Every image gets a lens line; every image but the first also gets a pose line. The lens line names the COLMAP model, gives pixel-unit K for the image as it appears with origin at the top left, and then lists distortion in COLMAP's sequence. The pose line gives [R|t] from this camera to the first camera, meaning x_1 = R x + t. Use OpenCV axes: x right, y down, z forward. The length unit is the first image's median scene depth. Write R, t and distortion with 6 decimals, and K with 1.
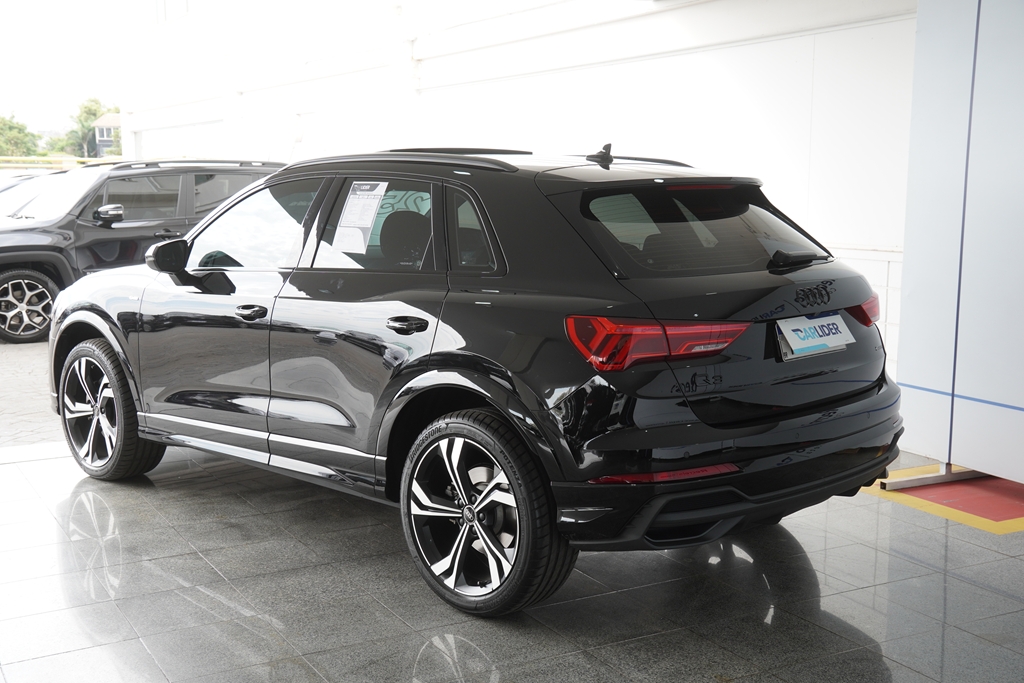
lens RADIAL K [[1200.8, 0, 509.3], [0, 1200.8, 340.9], [0, 0, 1]] dist [0.099640, 0.000000]
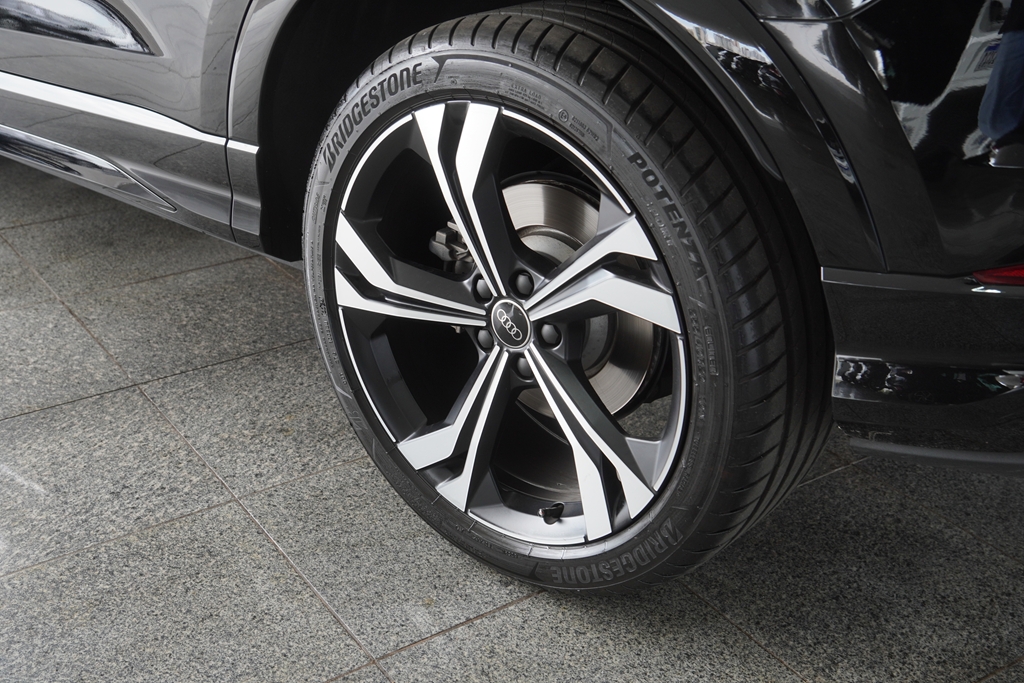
lens RADIAL K [[1301.4, 0, 512.7], [0, 1301.4, 337.0], [0, 0, 1]] dist [0.087439, 0.000000]
pose [[0.996776, -0.027194, 0.075492, -0.059196], [0.001660, 0.947607, 0.319435, 0.027306], [-0.080224, -0.318280, 0.944596, 0.627220]]
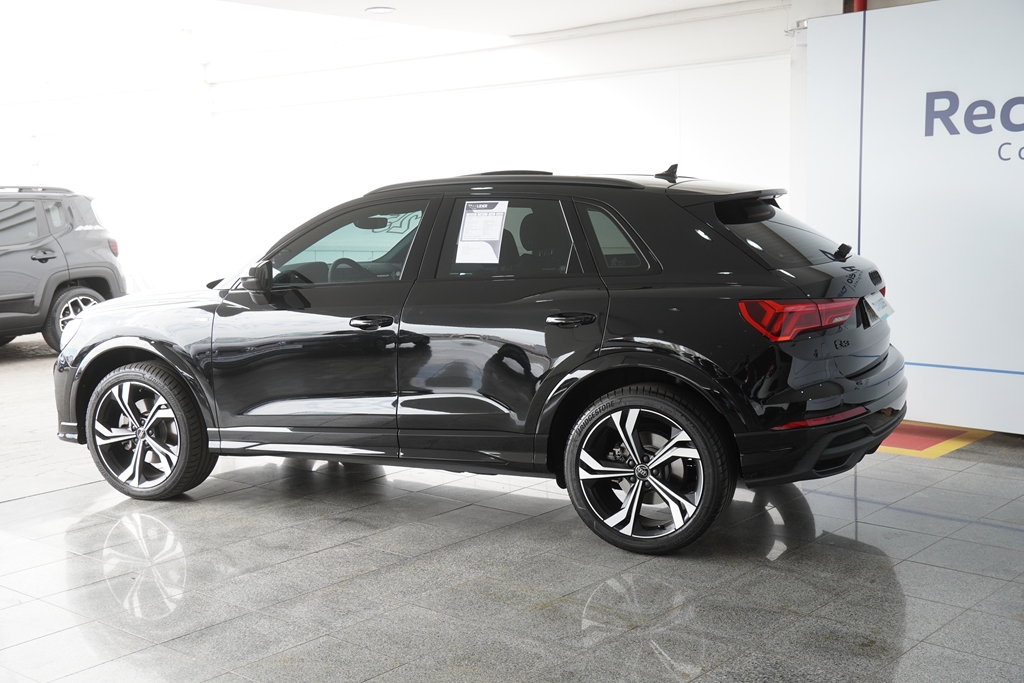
lens RADIAL K [[1200.8, 0, 516.9], [0, 1200.8, 336.6], [0, 0, 1]] dist [0.099640, 0.000000]
pose [[0.940820, -0.065794, 0.332460, -0.530093], [0.071531, 0.997426, -0.005032, 0.005631], [-0.331273, 0.028516, 0.943104, -0.099985]]
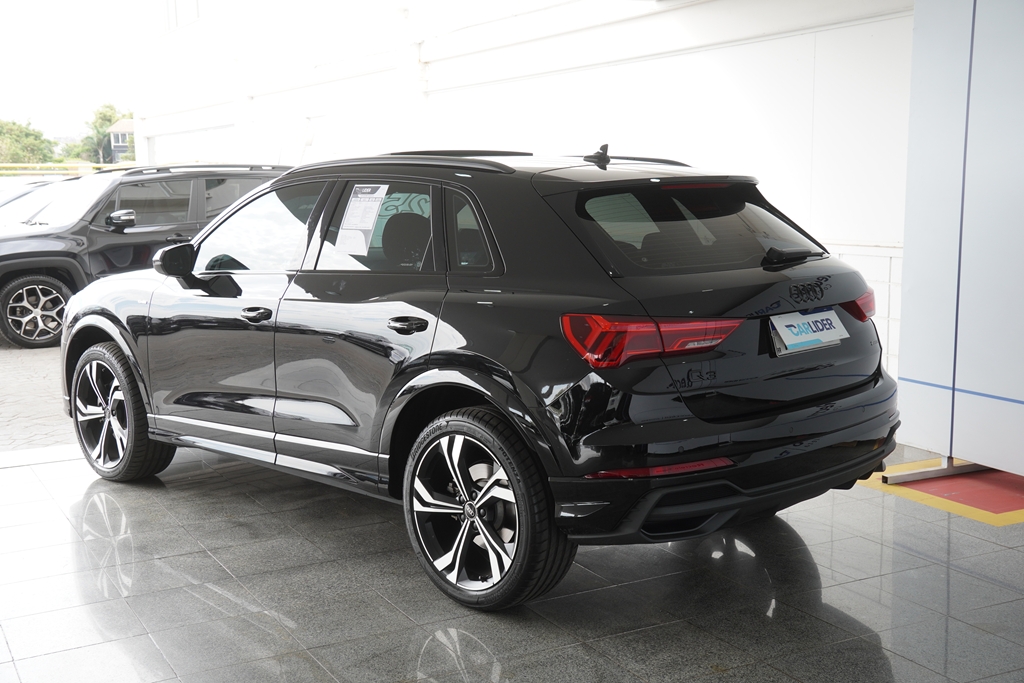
lens RADIAL K [[1200.8, 0, 509.8], [0, 1200.8, 342.7], [0, 0, 1]] dist [0.099640, 0.000000]
pose [[0.999863, -0.010870, -0.012494, 0.014064], [0.010885, 0.999940, 0.001133, 0.001486], [0.012481, -0.001269, 0.999921, -0.016694]]
